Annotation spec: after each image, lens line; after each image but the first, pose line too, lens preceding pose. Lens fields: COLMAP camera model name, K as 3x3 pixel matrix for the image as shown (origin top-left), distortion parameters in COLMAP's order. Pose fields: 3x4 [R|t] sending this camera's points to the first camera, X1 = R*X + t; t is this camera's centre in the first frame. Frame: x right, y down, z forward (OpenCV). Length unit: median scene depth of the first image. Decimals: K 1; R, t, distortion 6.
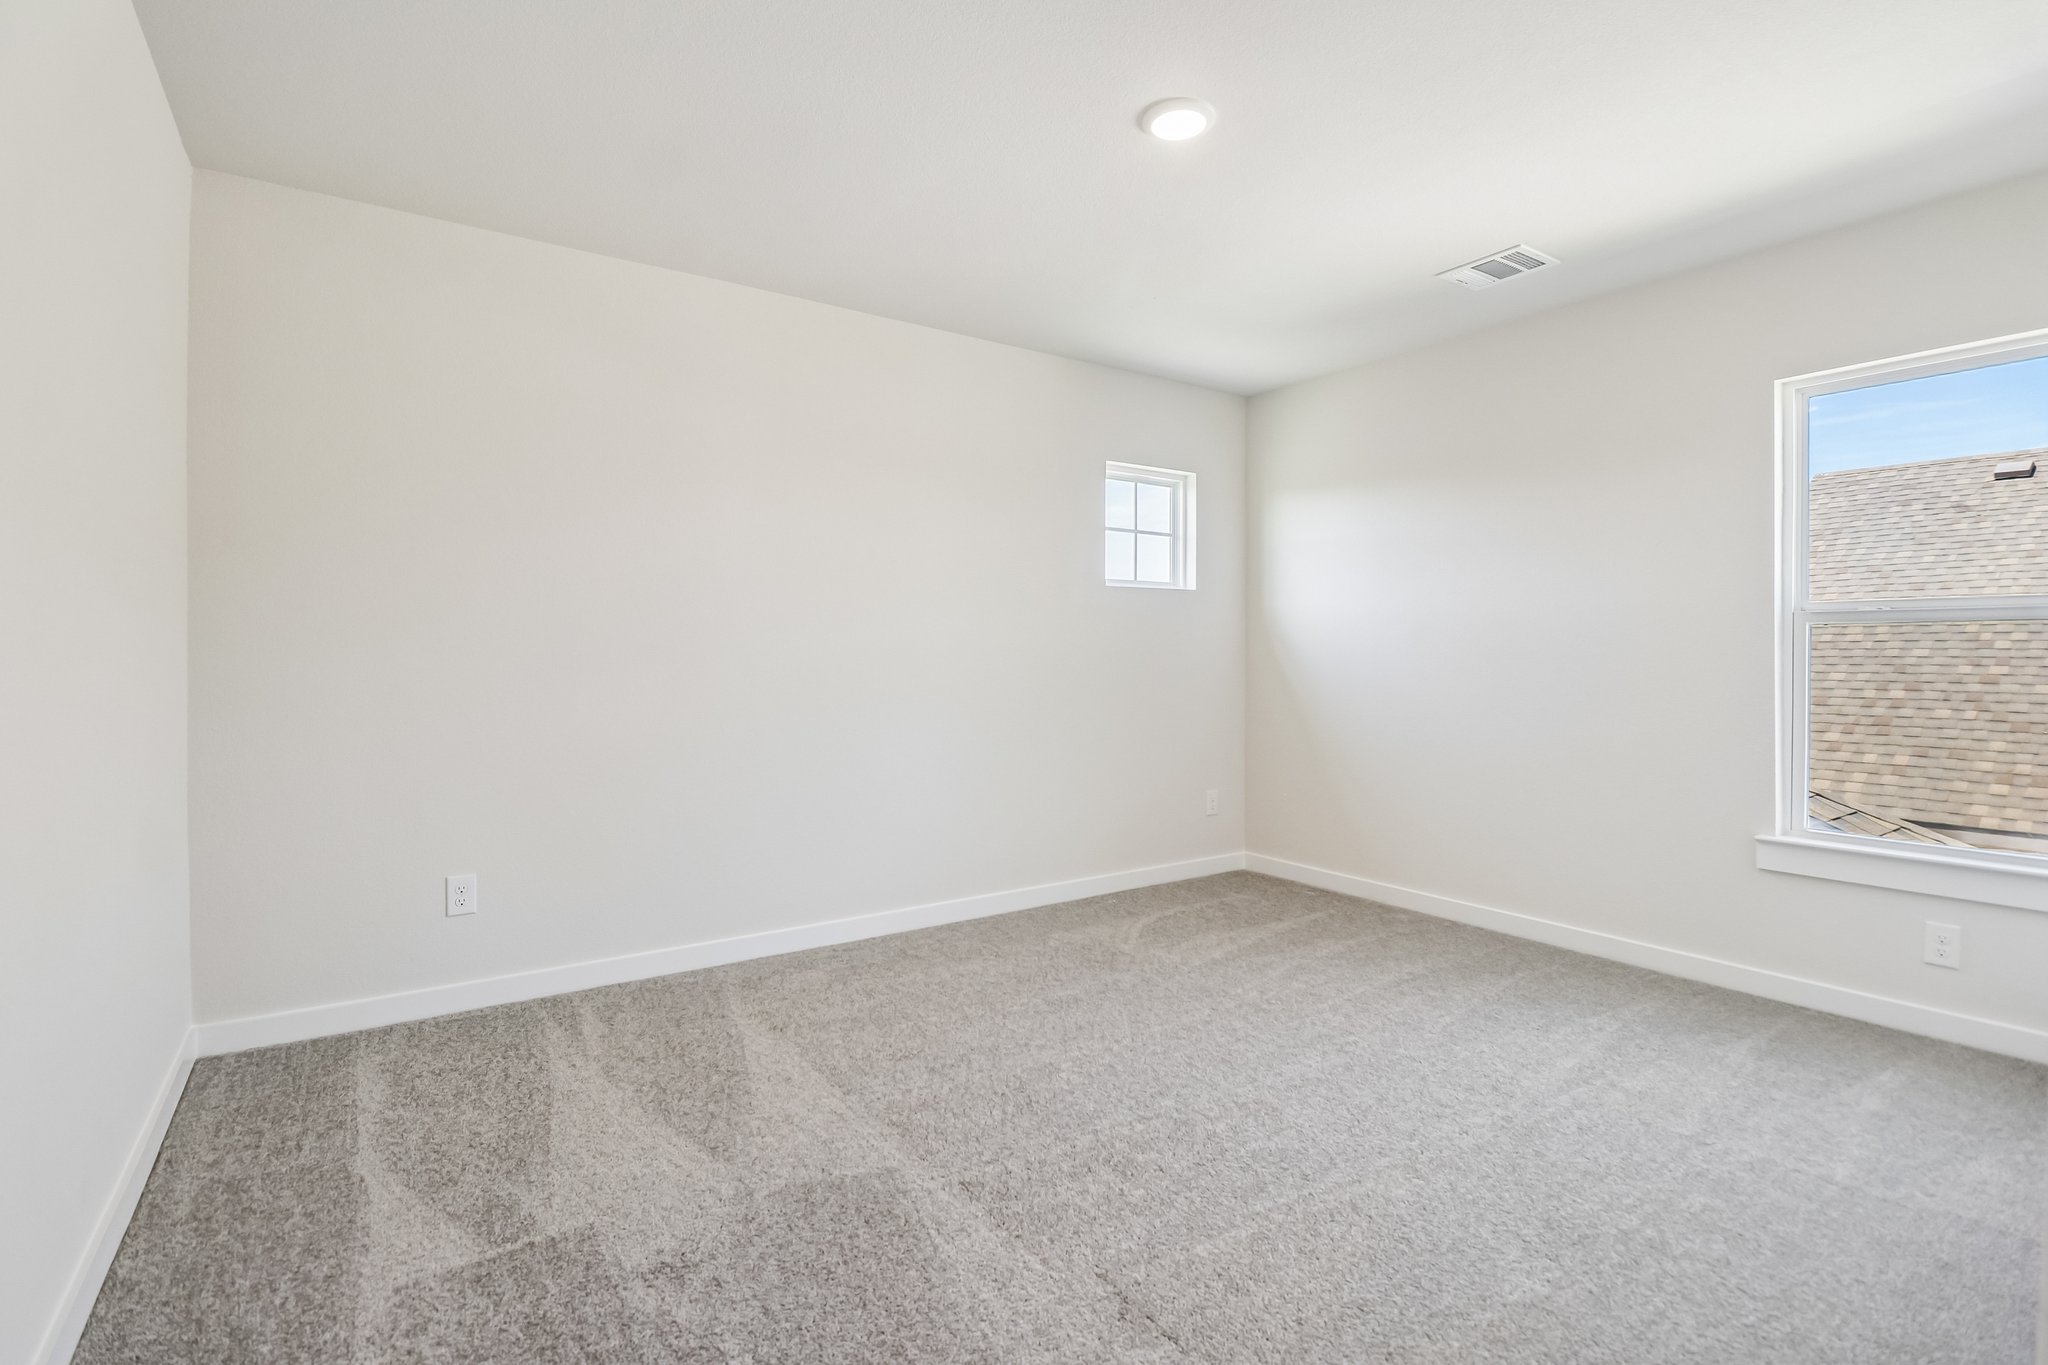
lens RADIAL K [[940.5, 0, 1014.5], [0, 940.5, 648.2], [0, 0, 1]] dist [-0.000415, -0.013317]
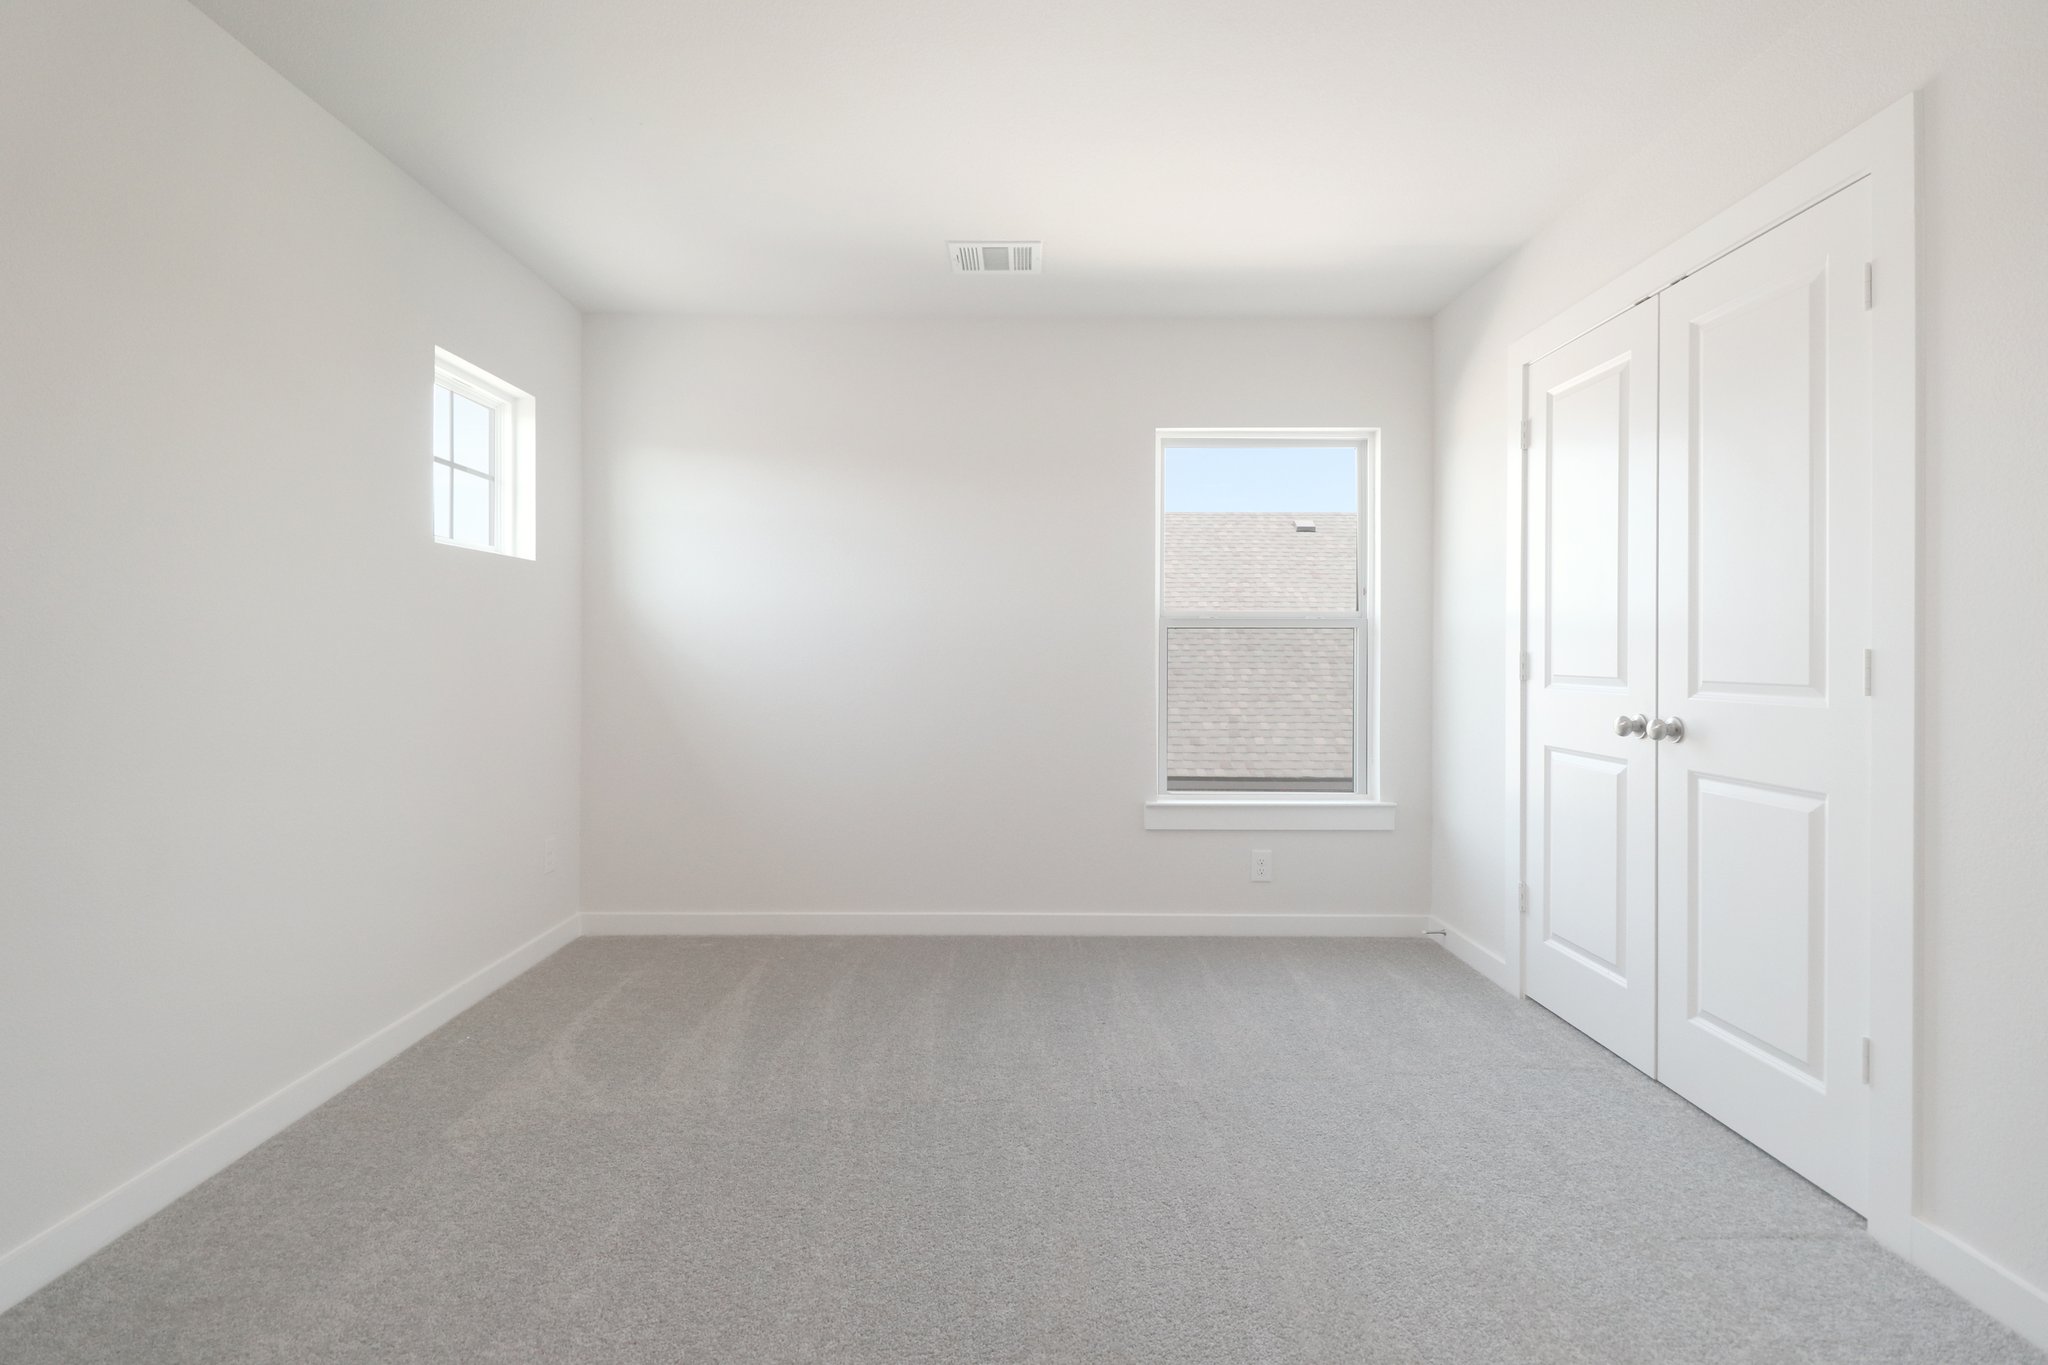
lens RADIAL K [[940.5, 0, 1014.5], [0, 940.5, 648.2], [0, 0, 1]] dist [-0.000415, -0.013317]
pose [[0.541727, 0.001080, 0.840554, -0.260769], [-0.010835, 0.999925, 0.005698, -0.004536], [-0.840485, -0.012194, 0.541698, 0.393172]]
